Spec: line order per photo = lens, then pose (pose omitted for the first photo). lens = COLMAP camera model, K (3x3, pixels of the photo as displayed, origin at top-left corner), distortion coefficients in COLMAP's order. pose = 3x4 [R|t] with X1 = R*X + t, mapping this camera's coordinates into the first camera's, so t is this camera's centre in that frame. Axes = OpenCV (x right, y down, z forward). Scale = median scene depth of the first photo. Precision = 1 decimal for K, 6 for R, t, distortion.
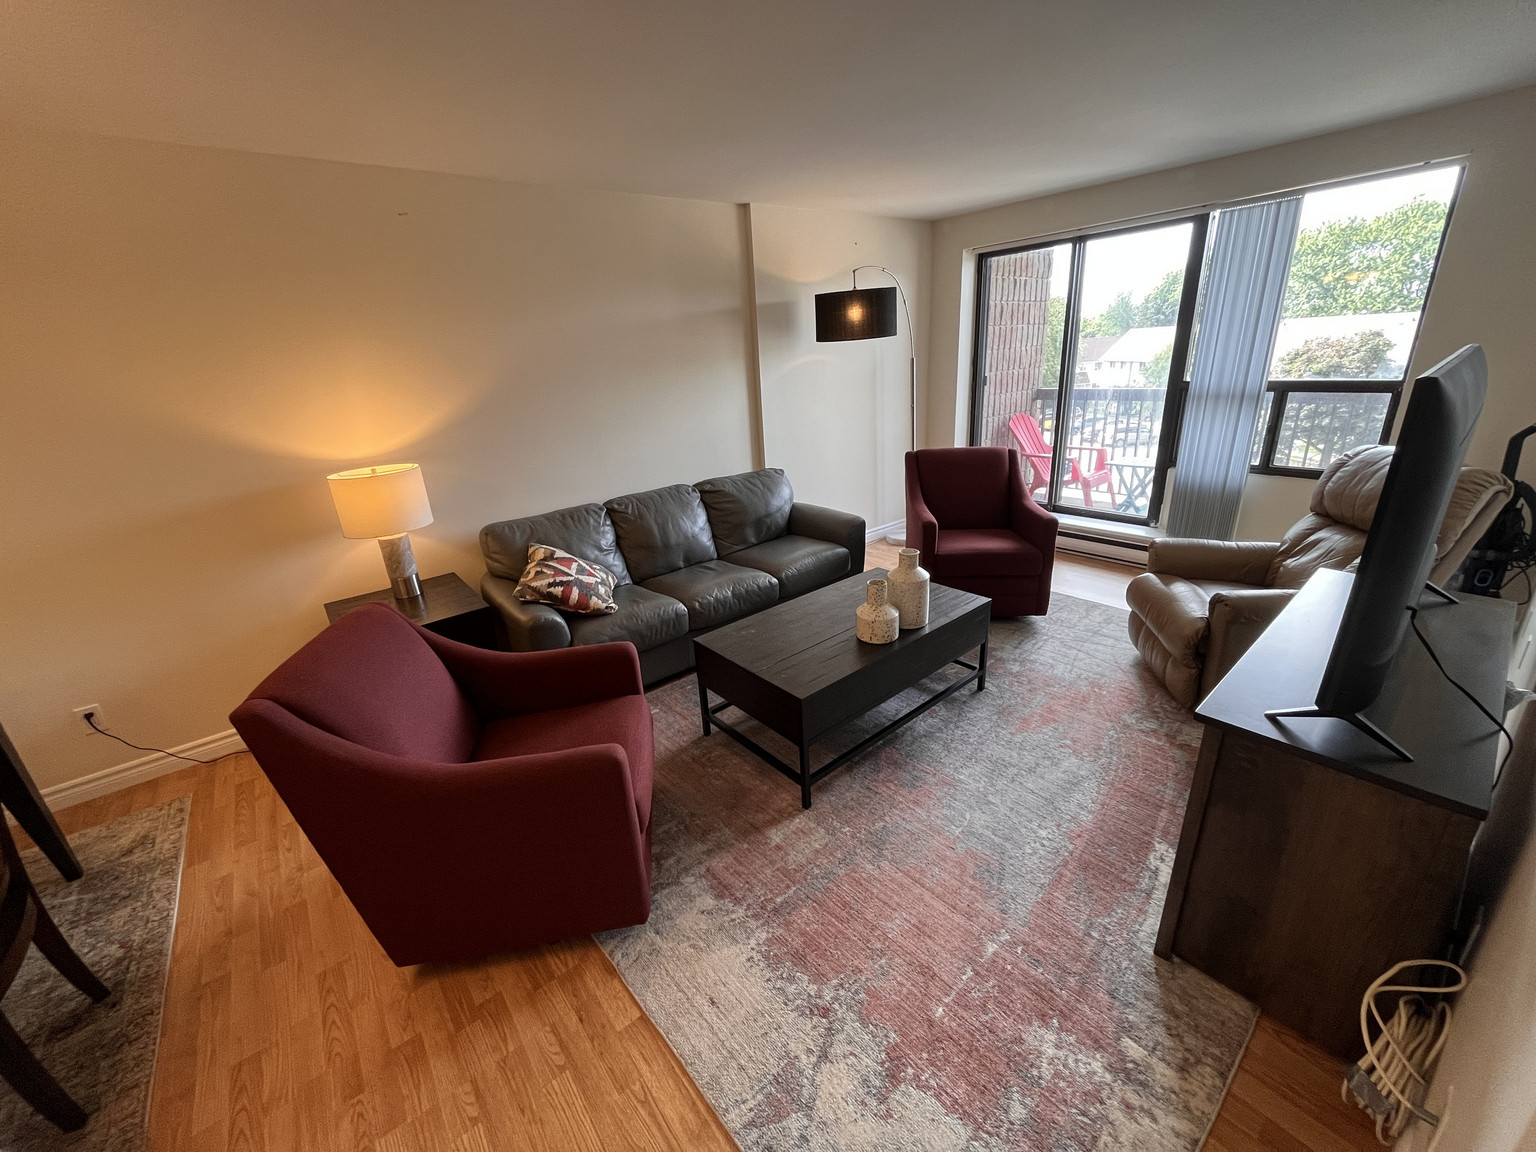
lens RADIAL K [[615.2, 0, 768.3], [0, 615.2, 579.6], [0, 0, 1]] dist [0.002671, -0.000567]
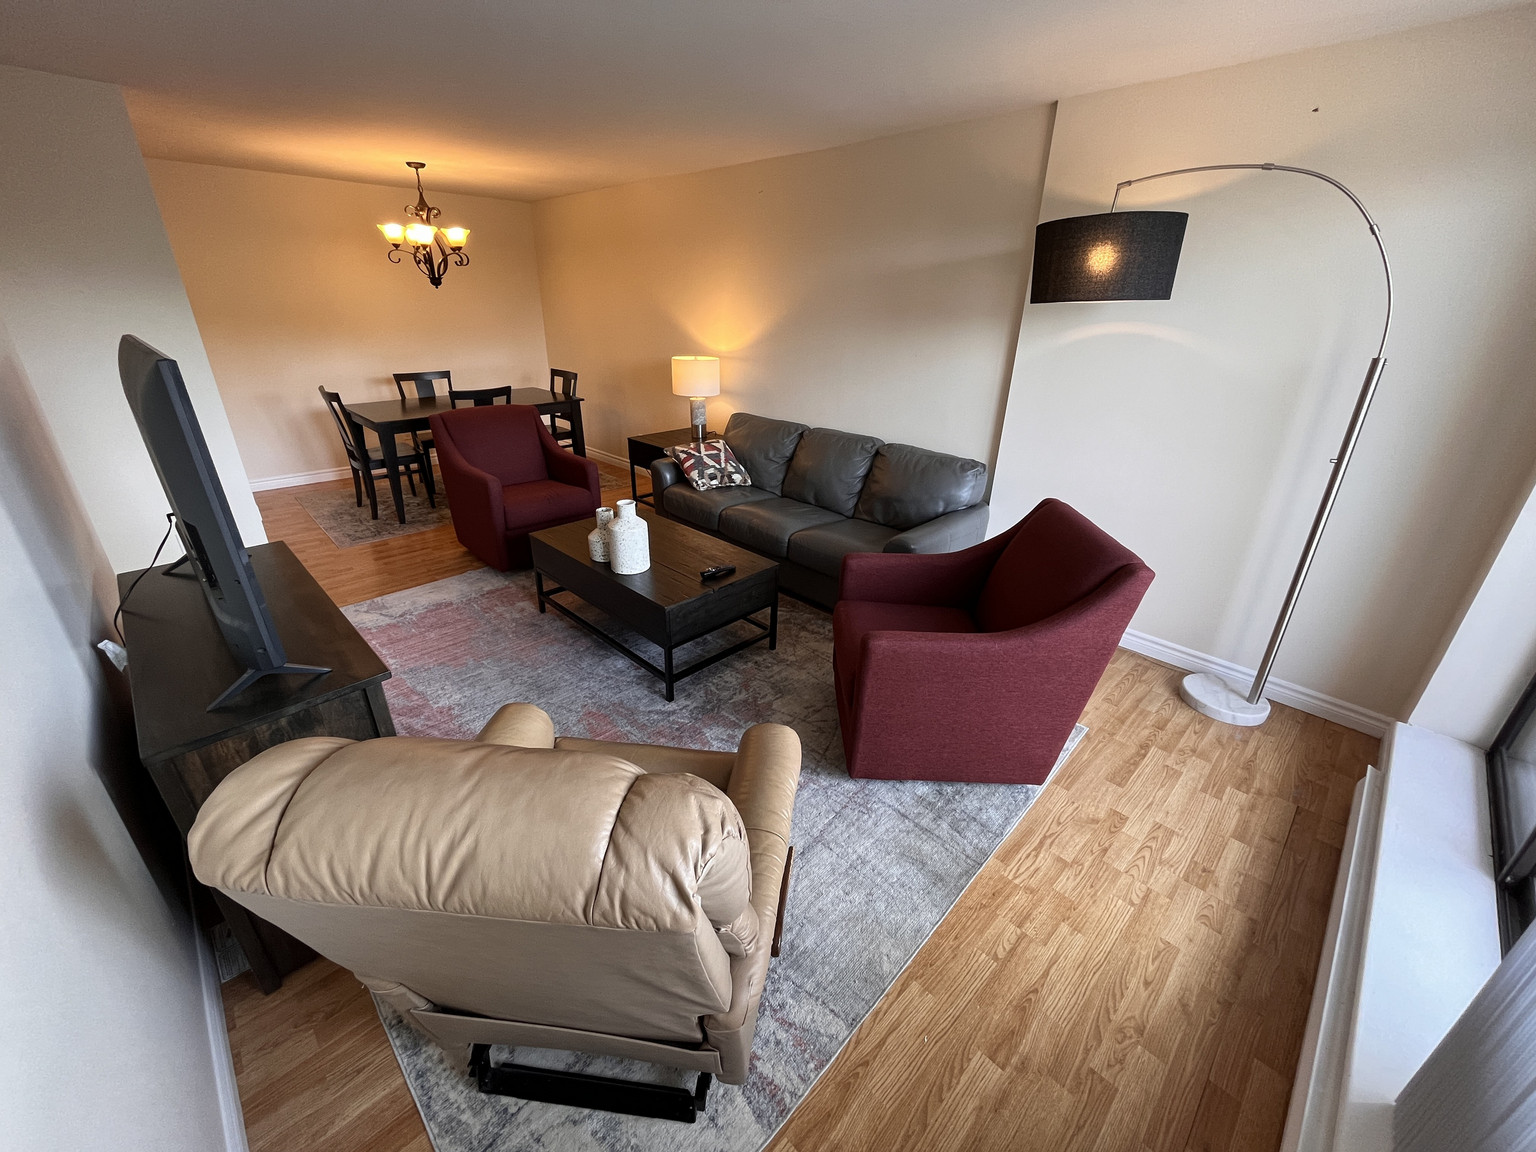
lens RADIAL K [[615.2, 0, 774.6], [0, 615.2, 579.9], [0, 0, 1]] dist [0.002671, -0.000567]
pose [[0.084648, 0.467056, -0.880167, 1.025138], [-0.368425, 0.835406, 0.407872, -0.381865], [0.925796, 0.289749, 0.242791, 0.830100]]
